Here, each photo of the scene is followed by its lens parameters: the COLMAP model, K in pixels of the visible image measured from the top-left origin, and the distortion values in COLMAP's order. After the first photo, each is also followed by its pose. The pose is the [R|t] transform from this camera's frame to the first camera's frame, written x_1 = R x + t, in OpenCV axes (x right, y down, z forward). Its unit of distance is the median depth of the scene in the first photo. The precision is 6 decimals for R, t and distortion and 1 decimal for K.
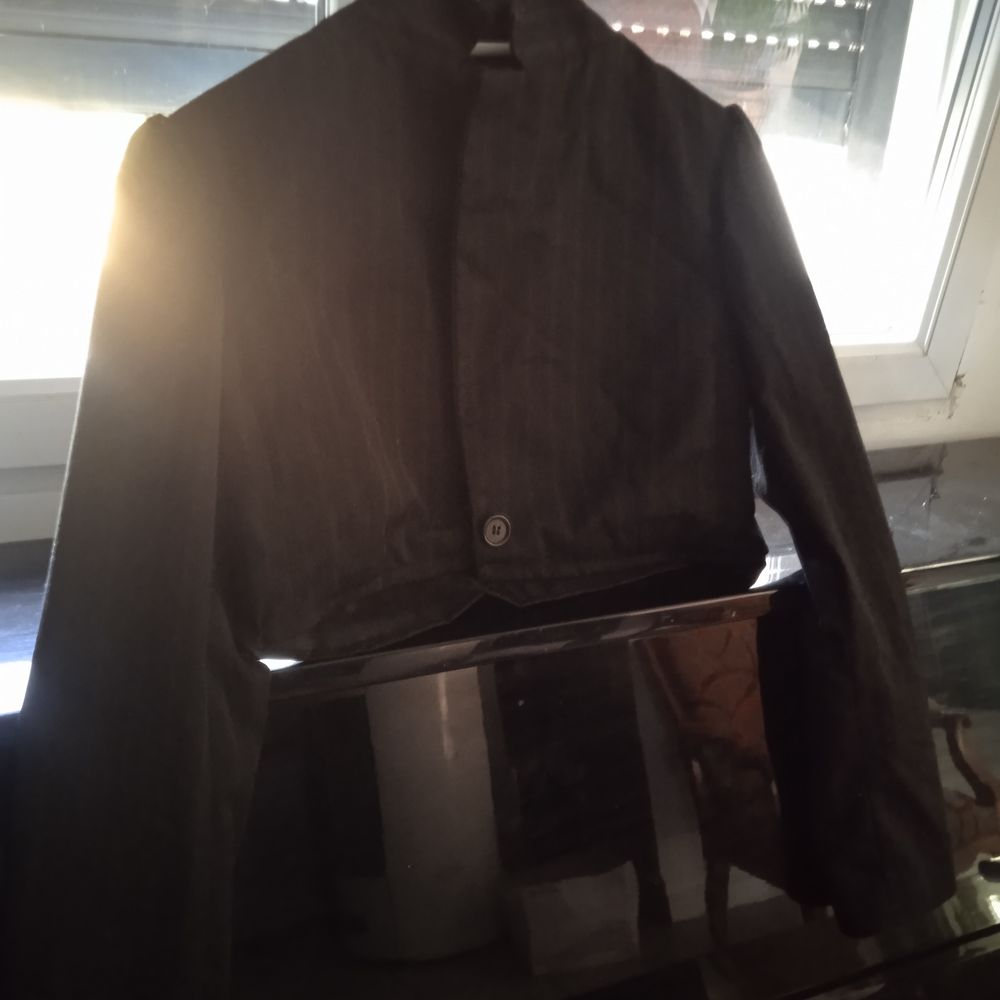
lens RADIAL K [[1043.3, 0, 500.0], [0, 1043.3, 500.0], [0, 0, 1]] dist [0.020411, -0.063665]
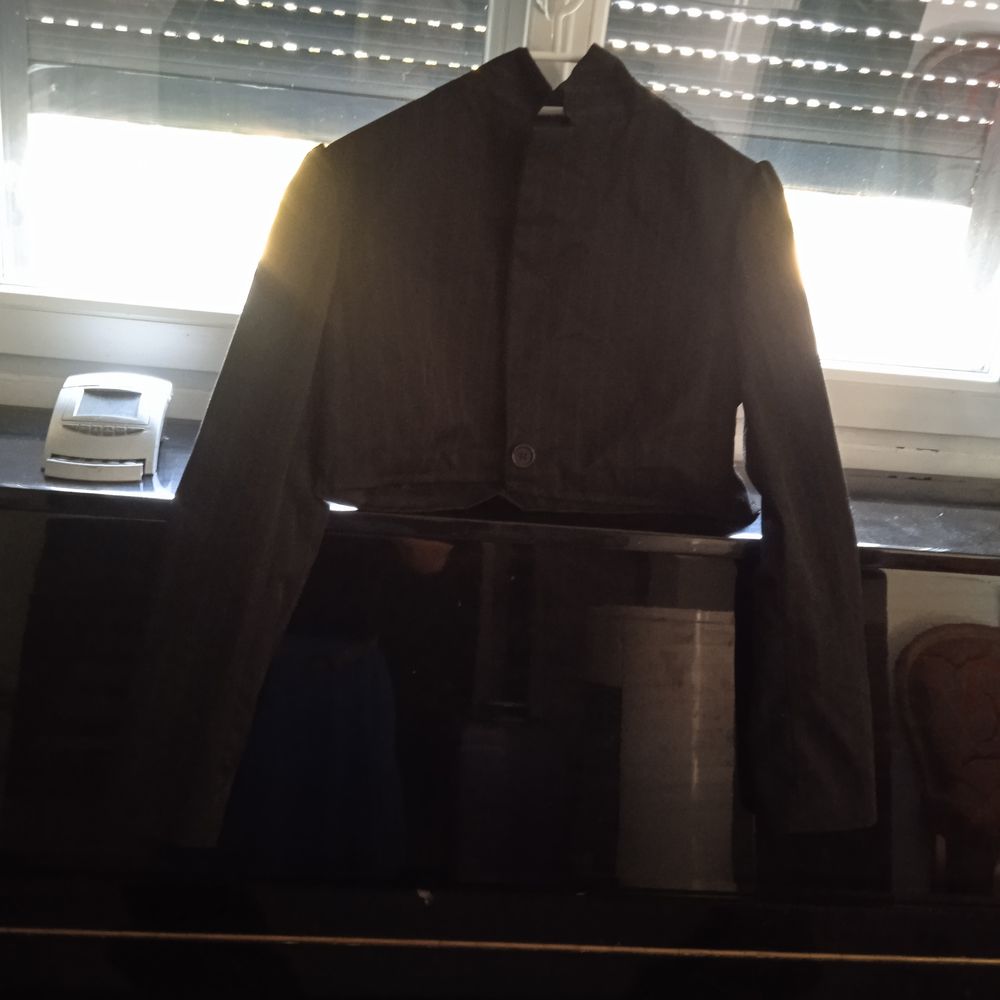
lens RADIAL K [[1002.9, 0, 500.3], [0, 1002.9, 490.4], [0, 0, 1]] dist [0.013546, -0.026502]
pose [[0.944535, 0.151900, -0.291170, 0.361322], [-0.162689, 0.986591, -0.013059, 0.096719], [0.285282, 0.059705, 0.956582, -0.268506]]
